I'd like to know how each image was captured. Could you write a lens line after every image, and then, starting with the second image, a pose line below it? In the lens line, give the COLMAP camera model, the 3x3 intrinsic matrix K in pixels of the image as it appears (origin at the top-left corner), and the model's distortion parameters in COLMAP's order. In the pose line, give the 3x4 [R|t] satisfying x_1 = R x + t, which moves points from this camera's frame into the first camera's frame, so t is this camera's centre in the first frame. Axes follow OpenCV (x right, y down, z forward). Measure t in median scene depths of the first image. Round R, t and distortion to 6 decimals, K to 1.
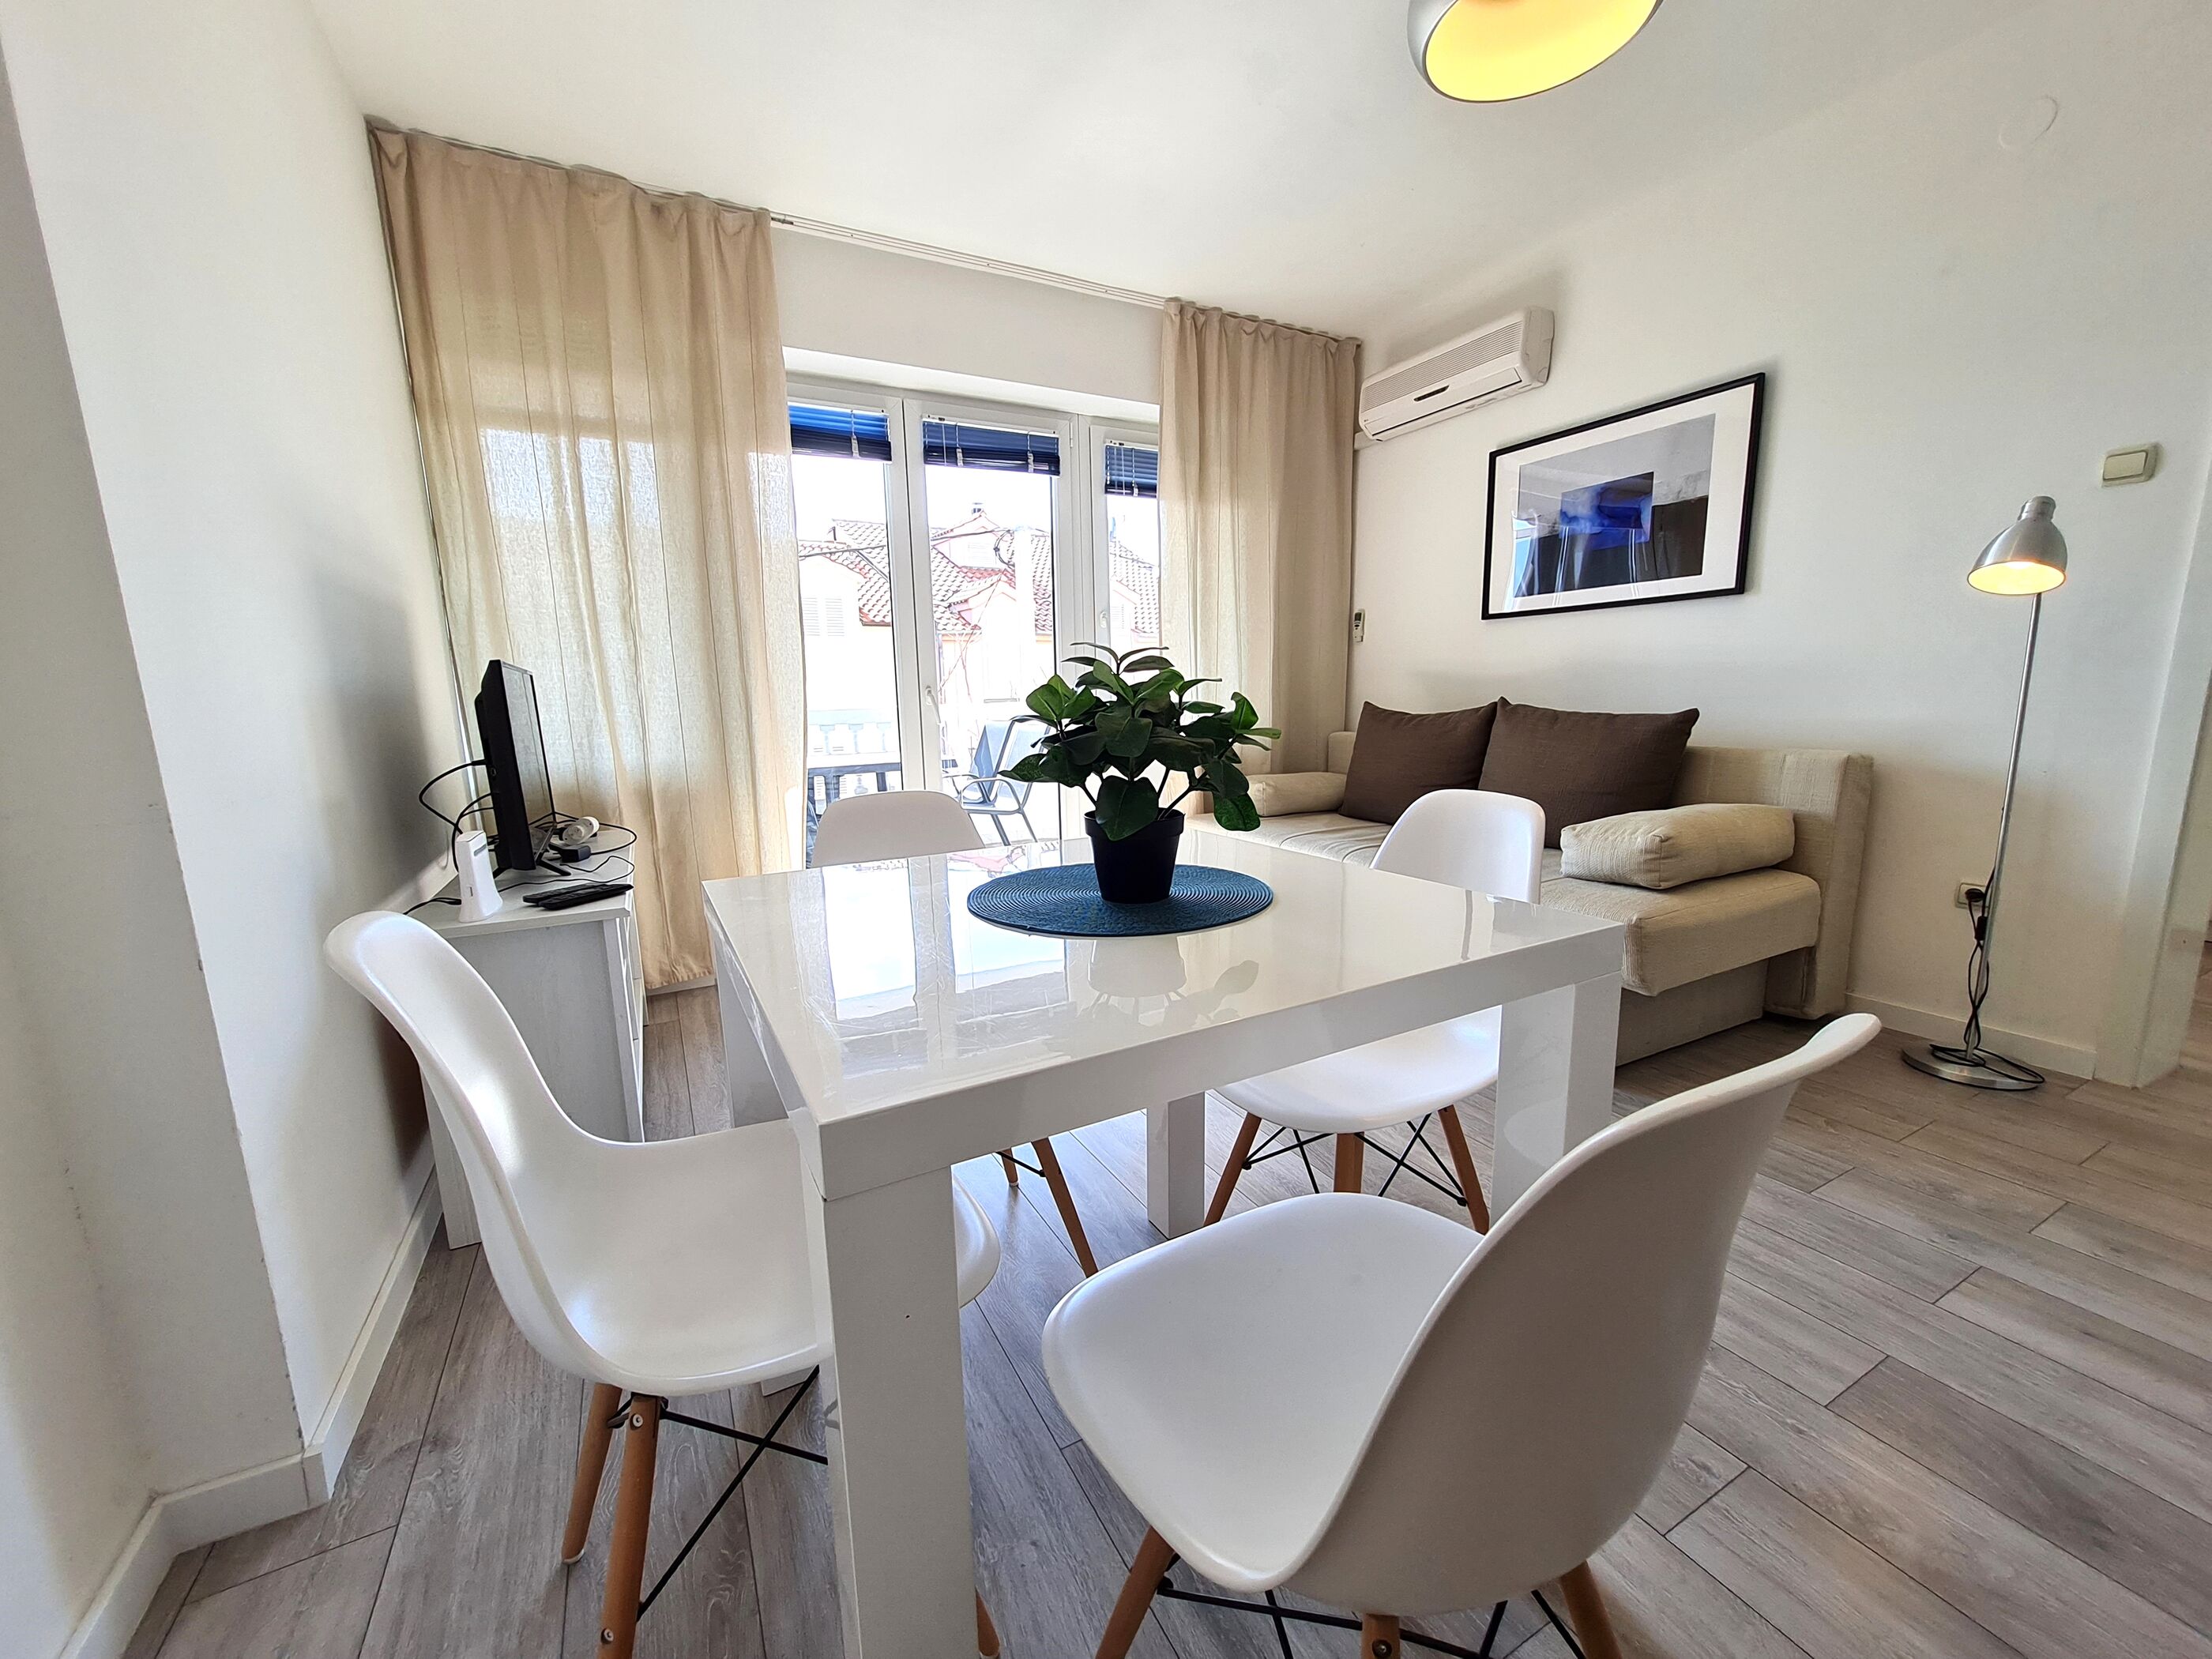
lens RADIAL K [[867.0, 0, 1083.2], [0, 867.0, 846.9], [0, 0, 1]] dist [-0.000322, 0.000243]
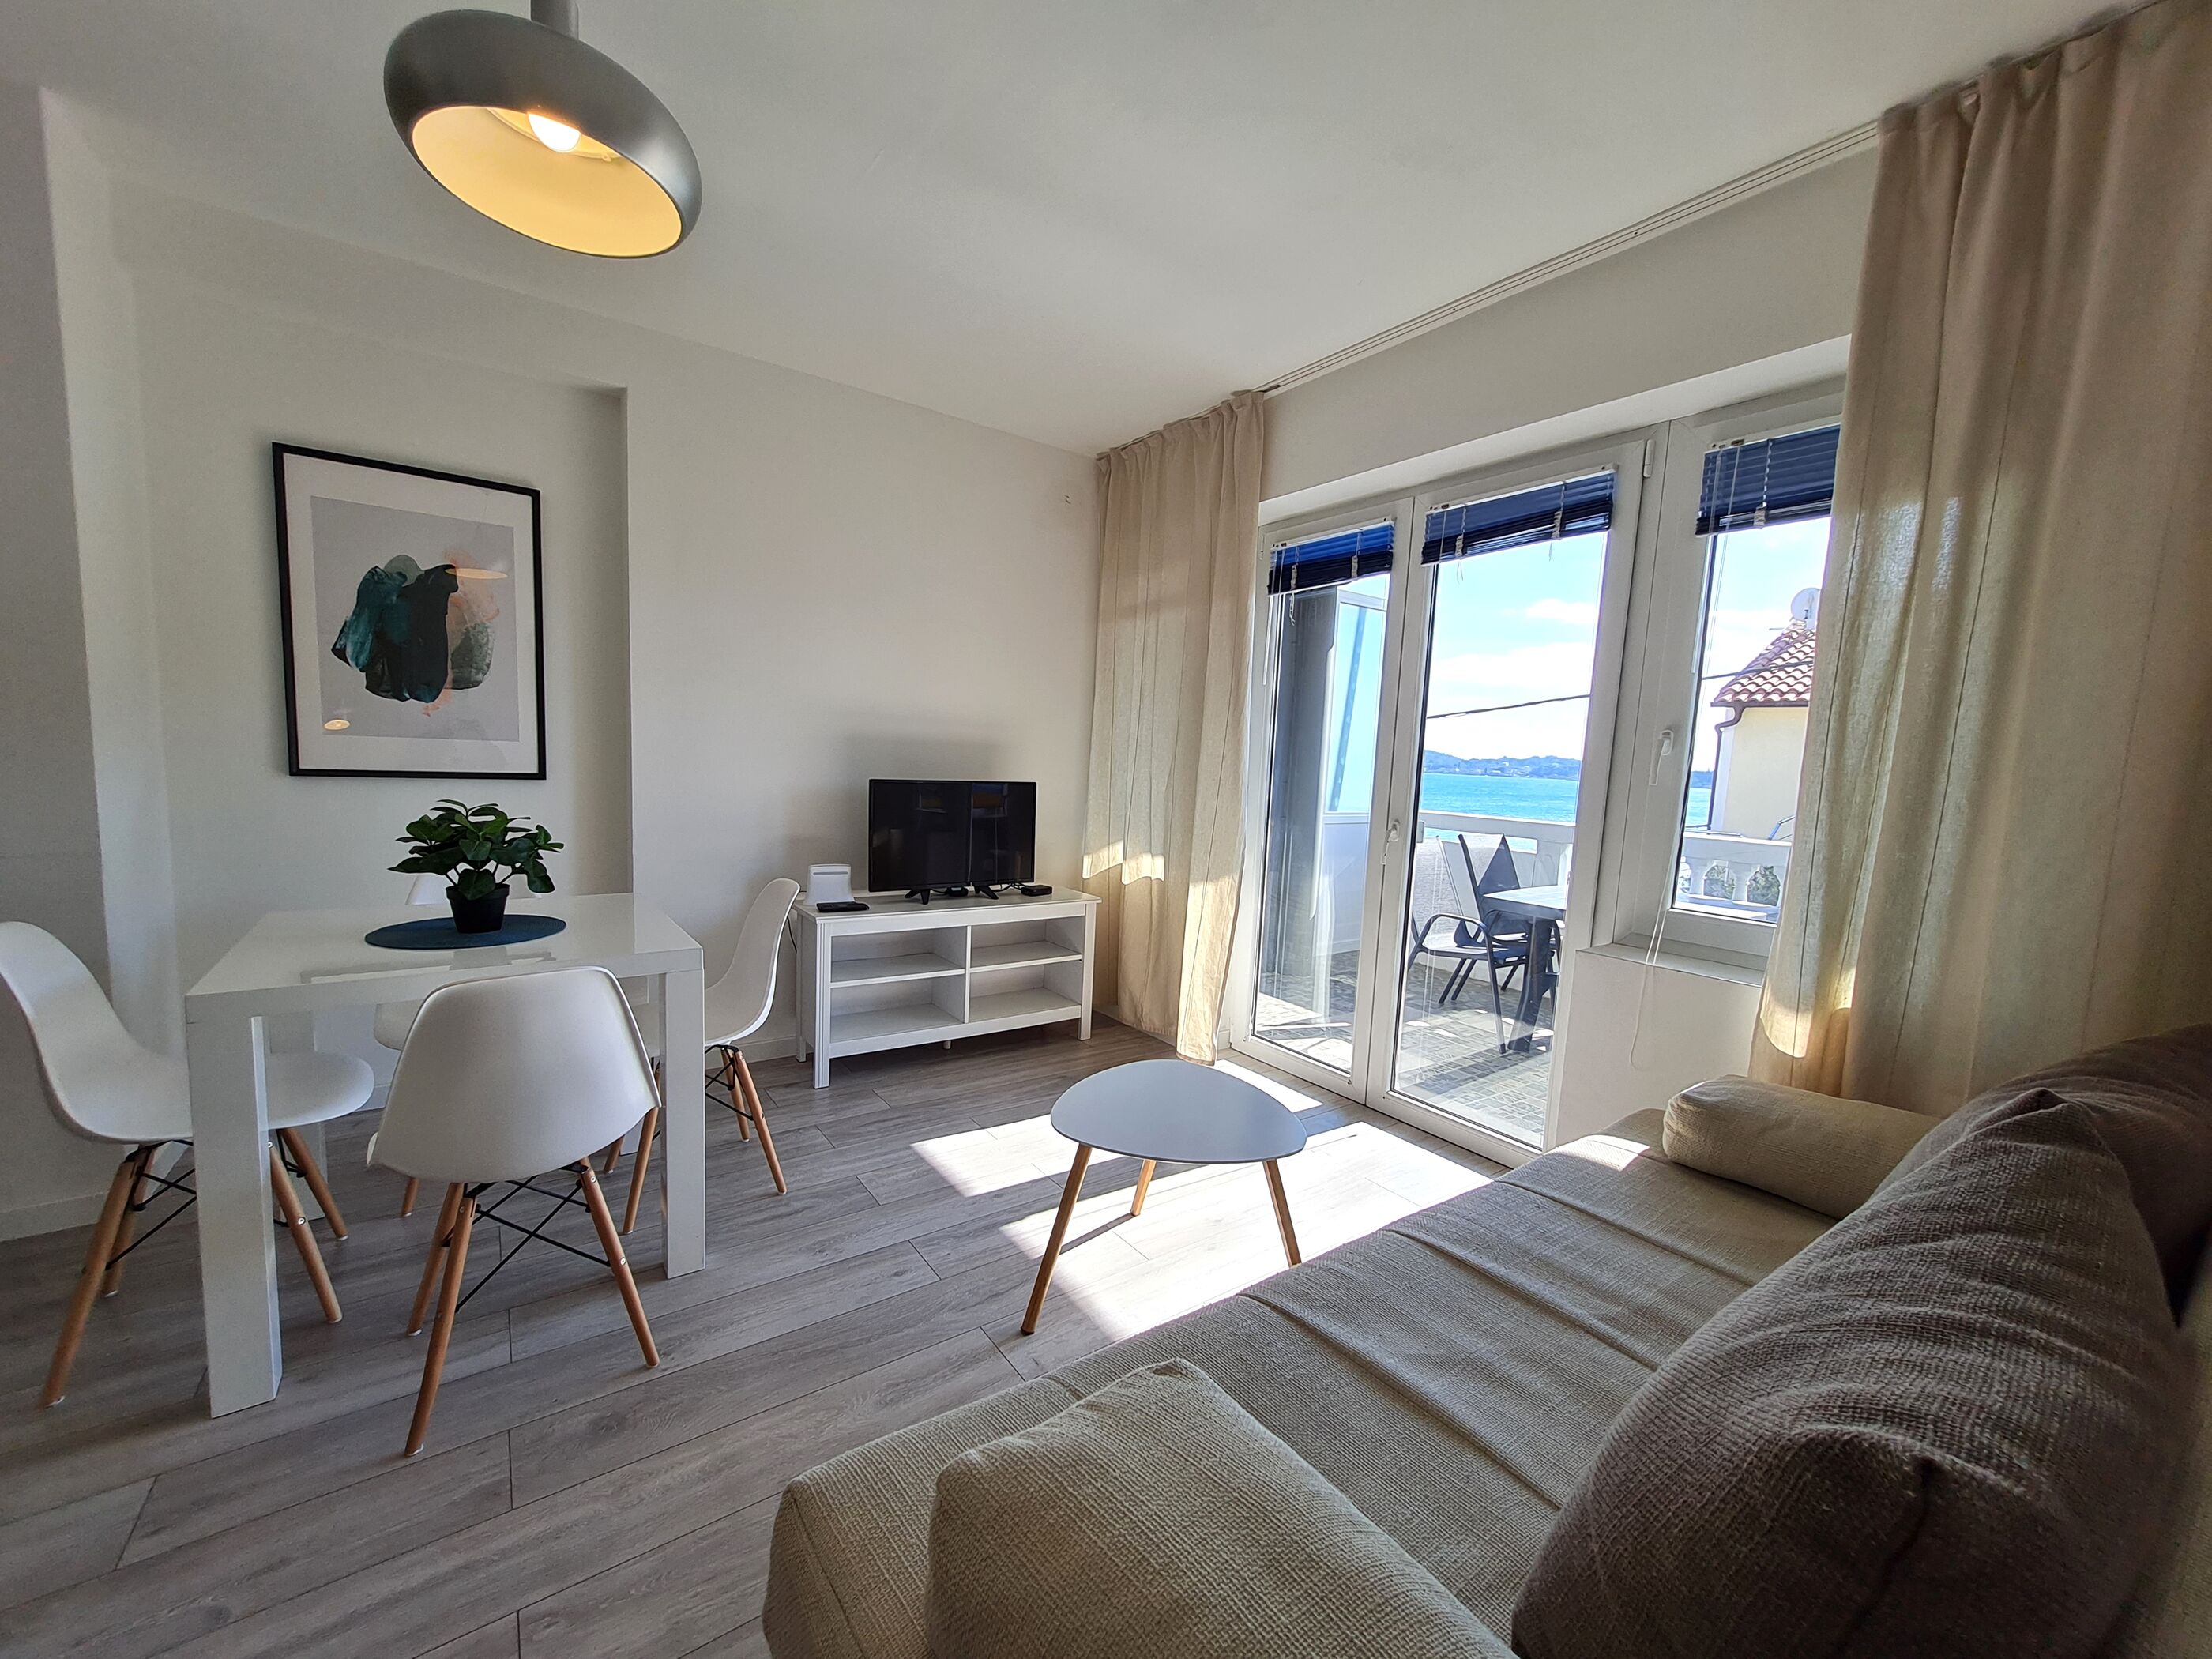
lens RADIAL K [[867.0, 0, 1112.0], [0, 867.0, 841.9], [0, 0, 1]] dist [-0.000322, 0.000243]
pose [[0.136166, 0.132970, -0.981722, 0.747574], [-0.220309, 0.970203, 0.100852, -0.227057], [0.965879, 0.202549, 0.161403, 0.721819]]
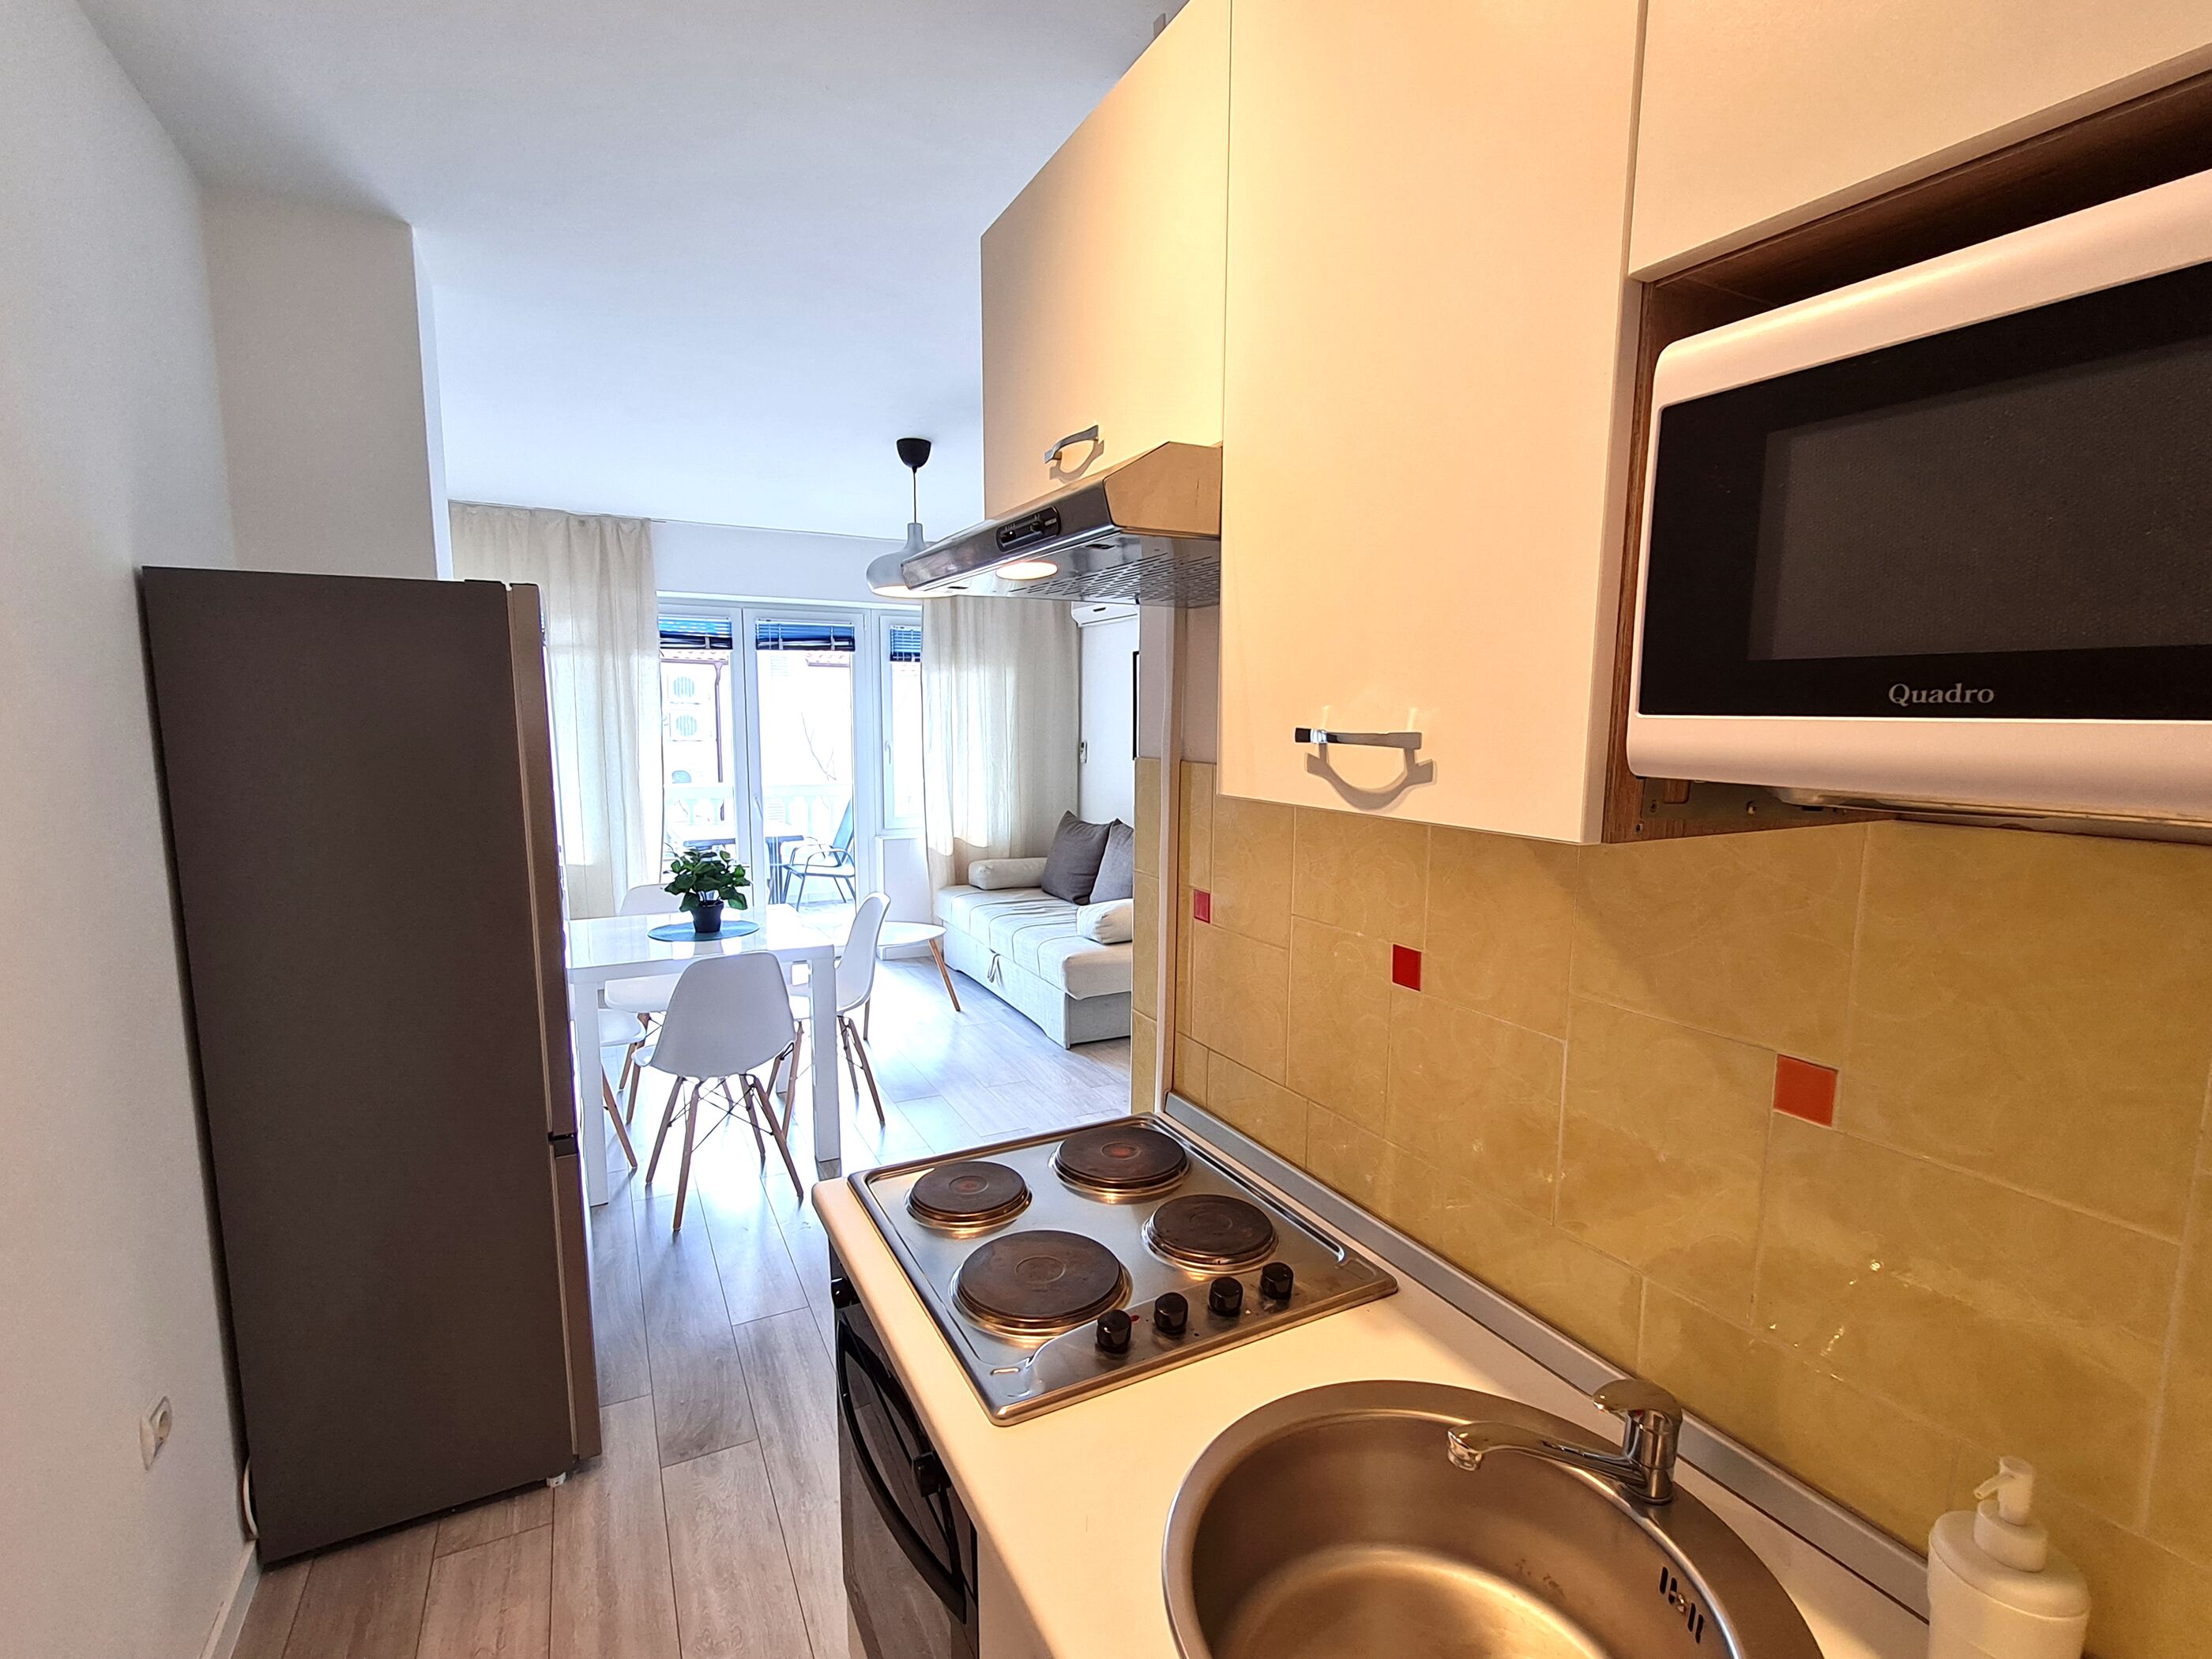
lens RADIAL K [[1036.9, 0, 1098.3], [0, 1036.9, 851.3], [0, 0, 1]] dist [0.002238, 0.000086]
pose [[0.999451, 0.031821, -0.009222, 0.509994], [-0.032177, 0.998623, -0.041431, -0.041070], [0.007891, 0.041705, 0.999099, -0.909024]]
